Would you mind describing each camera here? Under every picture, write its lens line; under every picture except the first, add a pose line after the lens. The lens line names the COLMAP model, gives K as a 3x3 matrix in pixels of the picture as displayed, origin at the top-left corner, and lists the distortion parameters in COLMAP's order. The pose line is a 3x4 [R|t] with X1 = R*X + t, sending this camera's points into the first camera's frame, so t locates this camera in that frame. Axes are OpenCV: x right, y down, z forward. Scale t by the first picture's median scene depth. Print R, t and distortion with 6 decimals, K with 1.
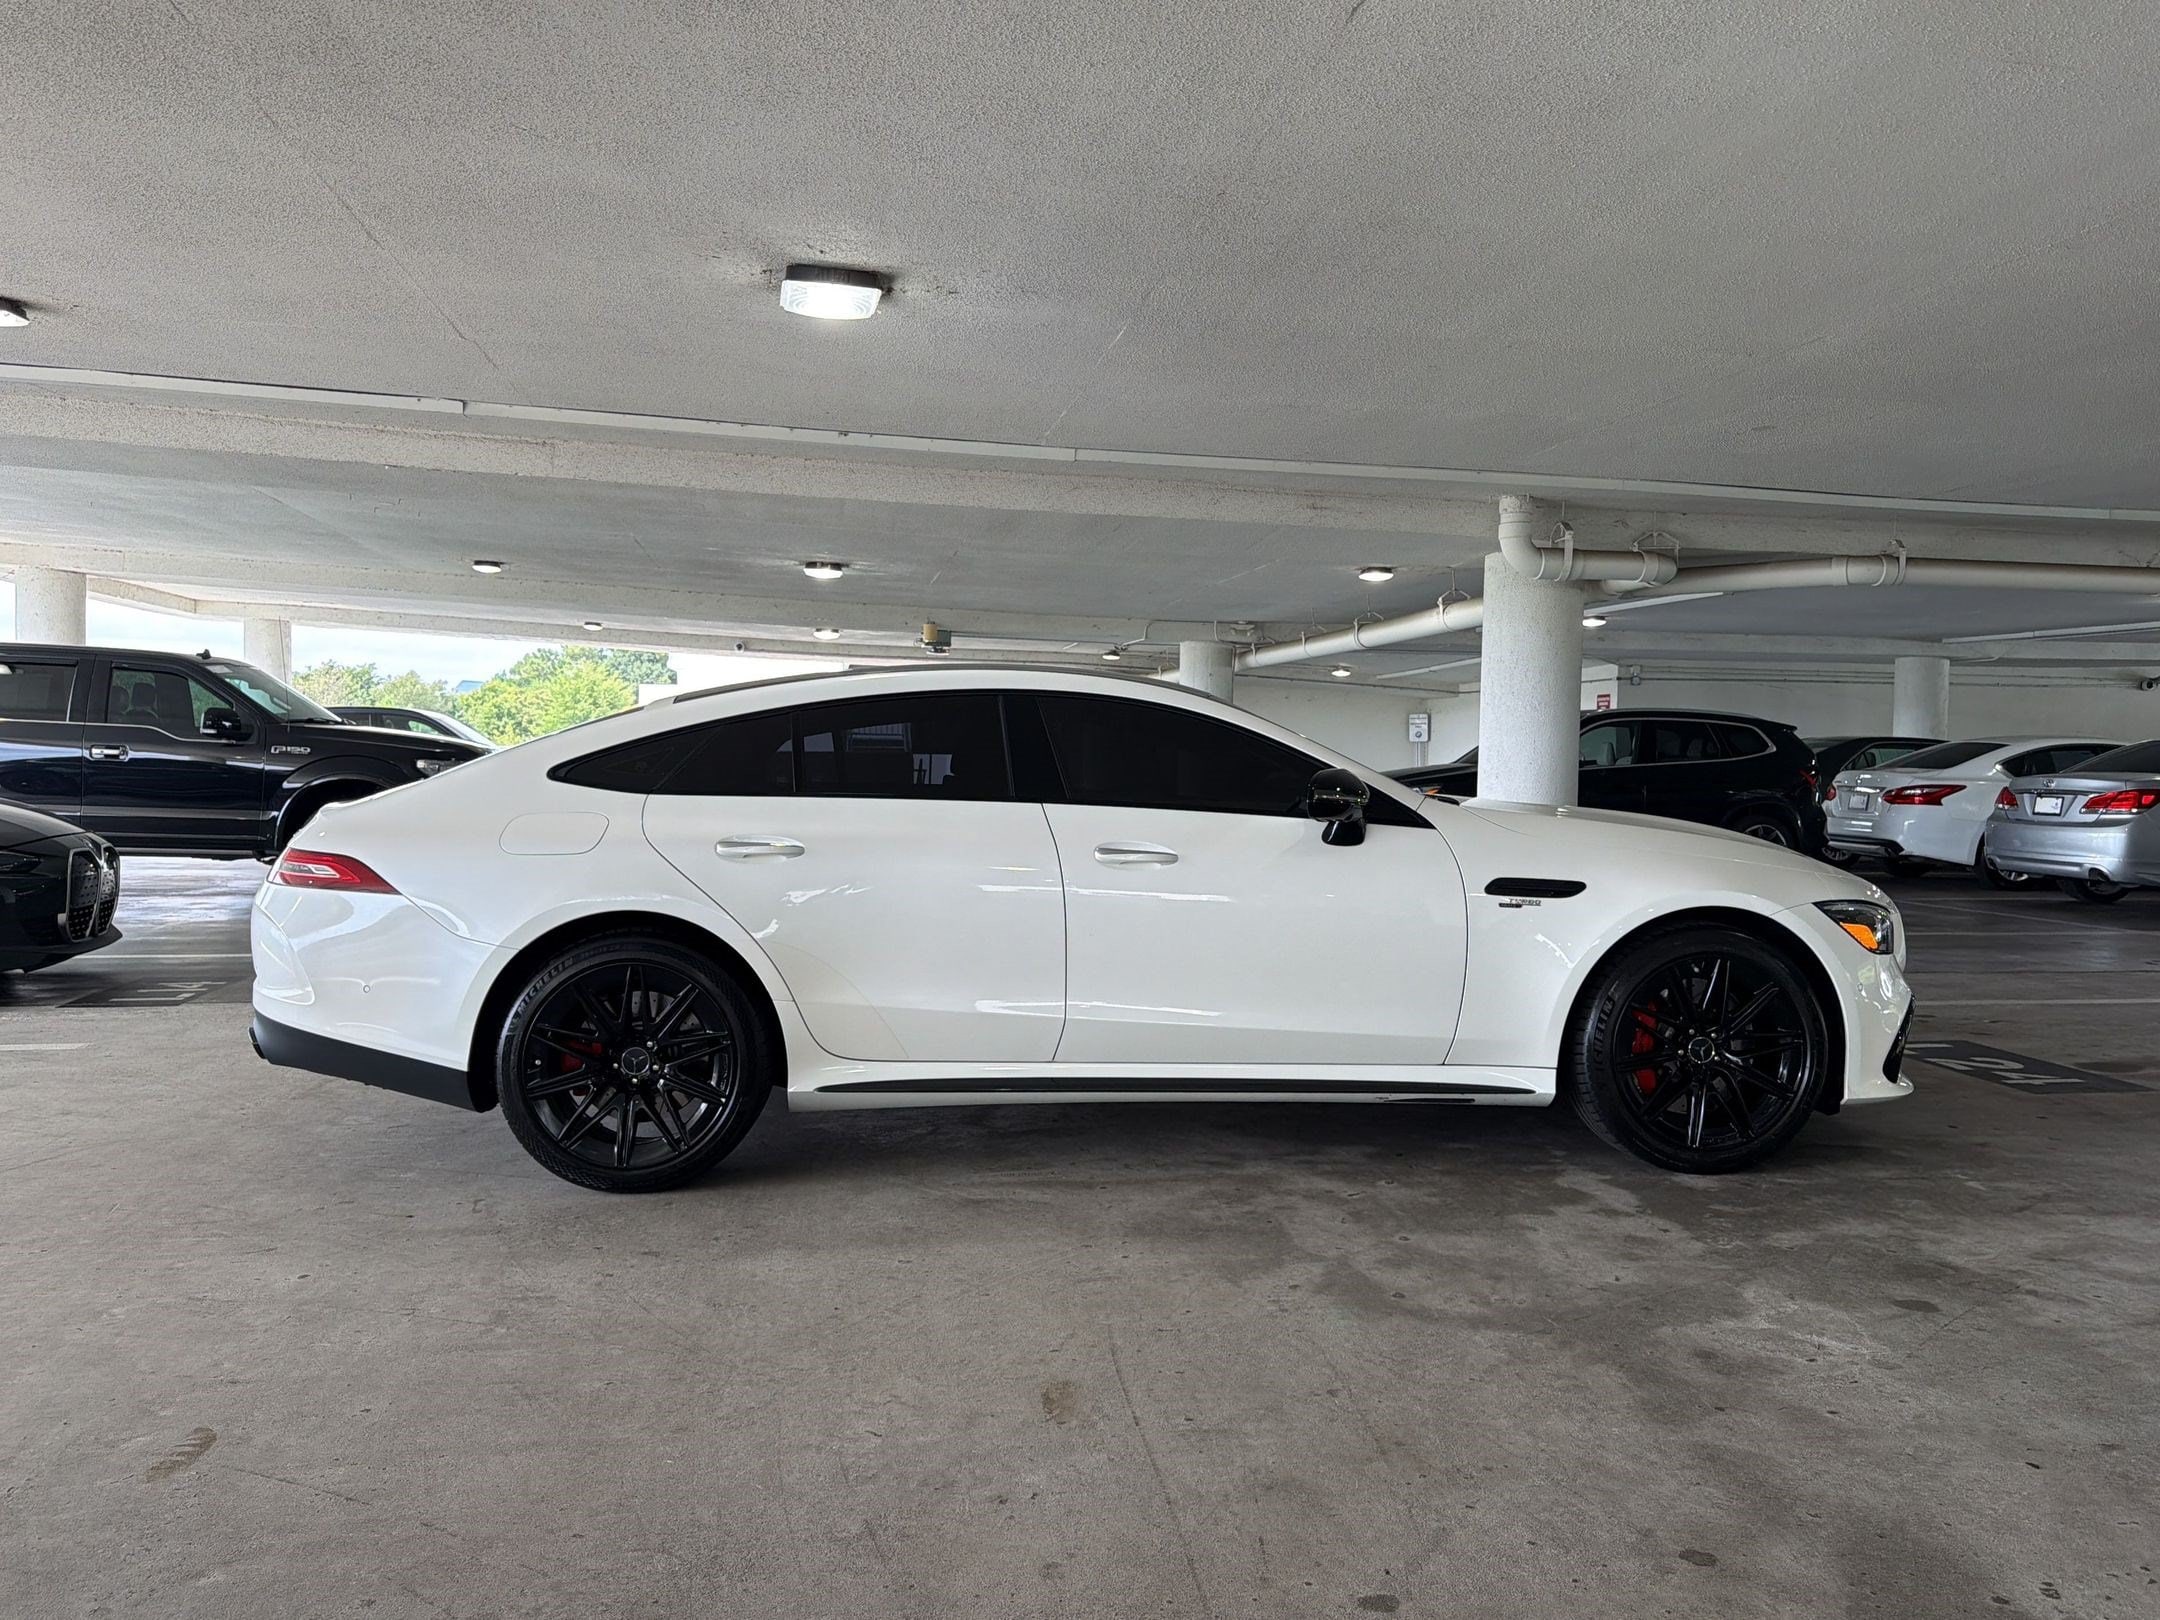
lens RADIAL K [[1596.8, 0, 1084.7], [0, 1596.8, 829.5], [0, 0, 1]] dist [0.031946, -0.046315]
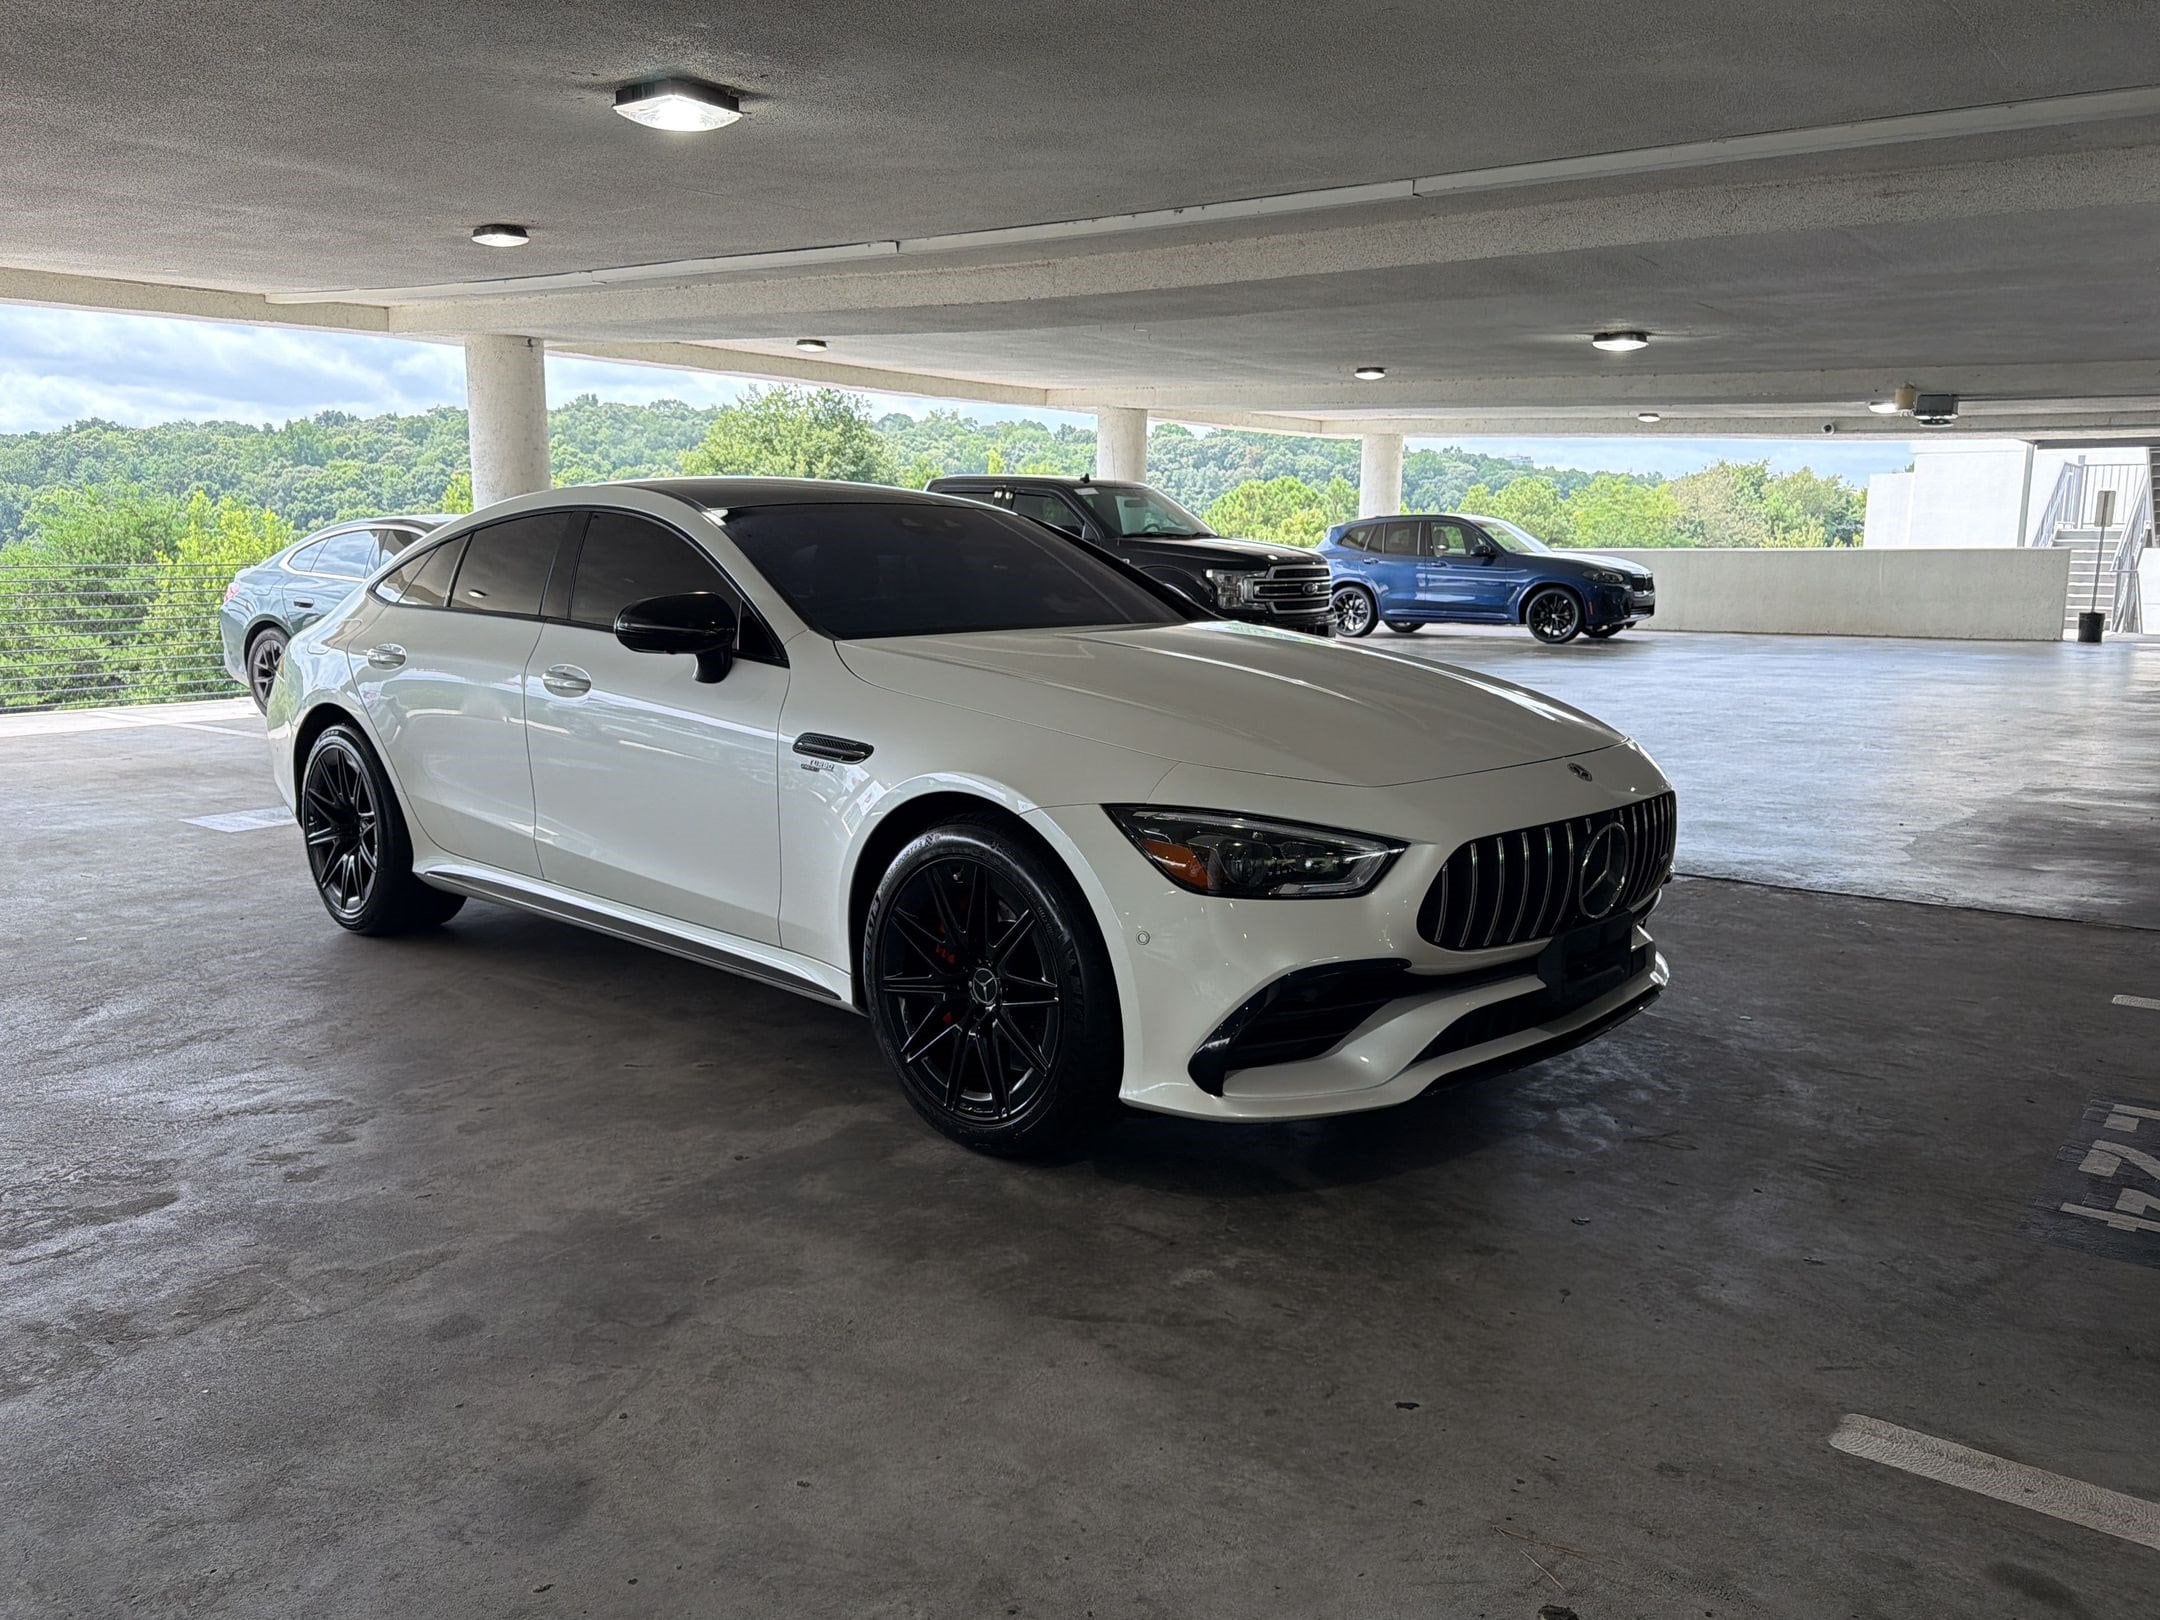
lens RADIAL K [[1596.8, 0, 1071.8], [0, 1596.8, 829.3], [0, 0, 1]] dist [0.031946, -0.046315]
pose [[0.689811, 0.108528, -0.715809, 0.882835], [-0.019692, 0.991148, 0.131297, -0.027200], [0.723722, -0.076474, 0.685841, 0.524718]]
